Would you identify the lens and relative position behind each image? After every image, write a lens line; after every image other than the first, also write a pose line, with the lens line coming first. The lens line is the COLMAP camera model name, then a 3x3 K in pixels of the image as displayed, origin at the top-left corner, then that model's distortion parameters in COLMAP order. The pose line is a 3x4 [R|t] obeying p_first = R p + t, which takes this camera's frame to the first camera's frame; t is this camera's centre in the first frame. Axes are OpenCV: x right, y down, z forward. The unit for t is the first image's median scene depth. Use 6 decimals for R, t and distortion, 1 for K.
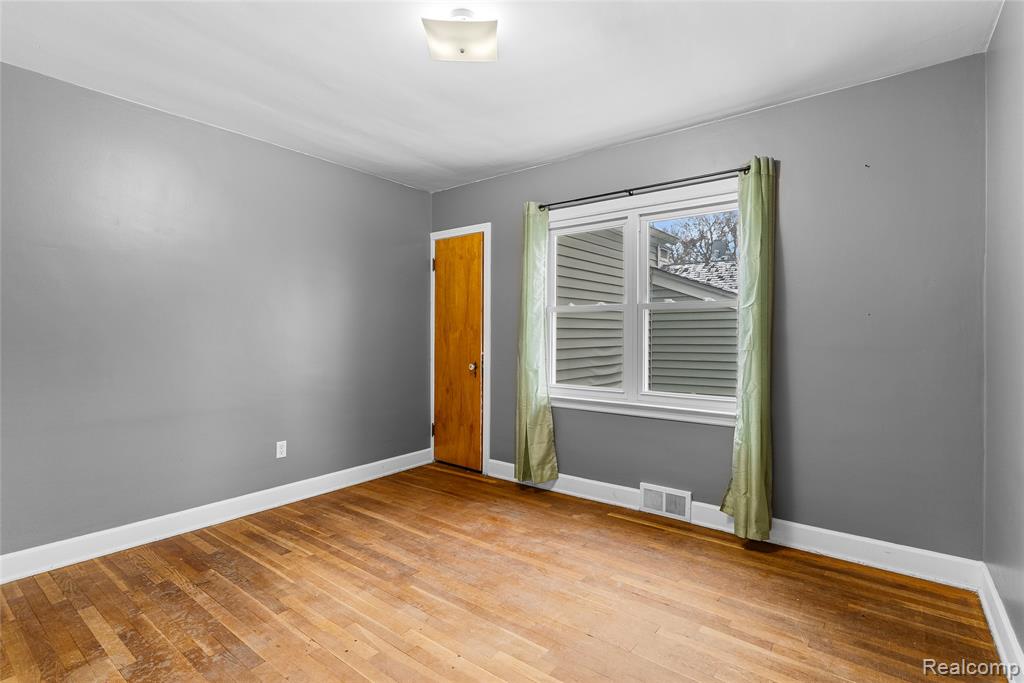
lens RADIAL K [[493.6, 0, 512.3], [0, 493.6, 337.5], [0, 0, 1]] dist [-0.001197, -0.000362]
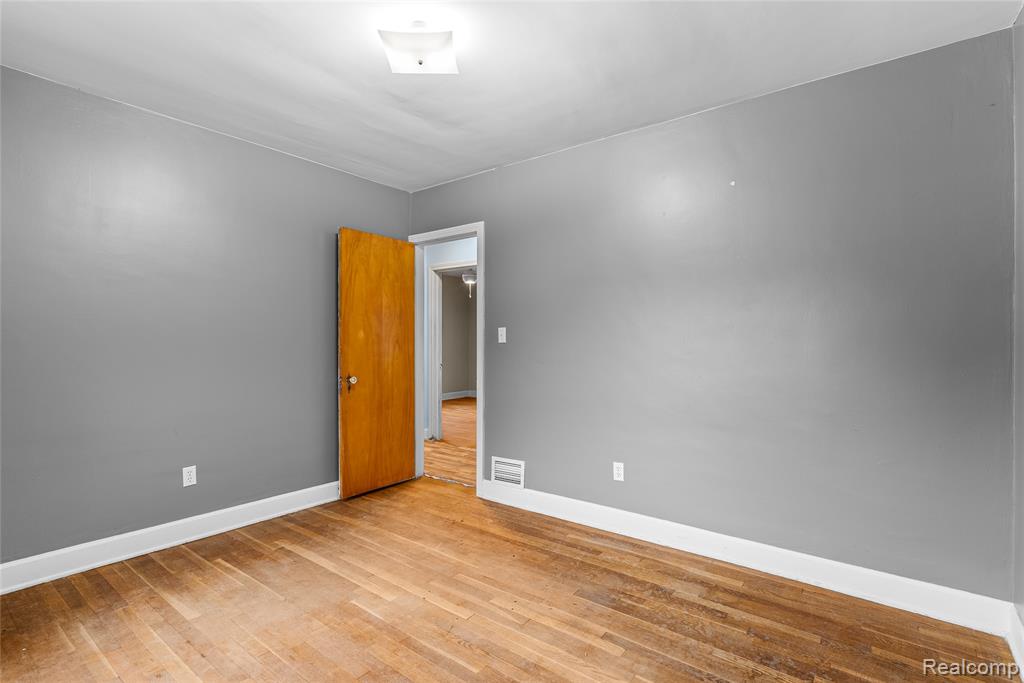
lens RADIAL K [[493.6, 0, 510.9], [0, 493.6, 340.8], [0, 0, 1]] dist [-0.001197, -0.000362]
pose [[-0.999979, -0.005703, -0.003231, -0.292252], [-0.005728, 0.999952, 0.007959, -0.020382], [0.003185, 0.007978, -0.999963, 2.047846]]
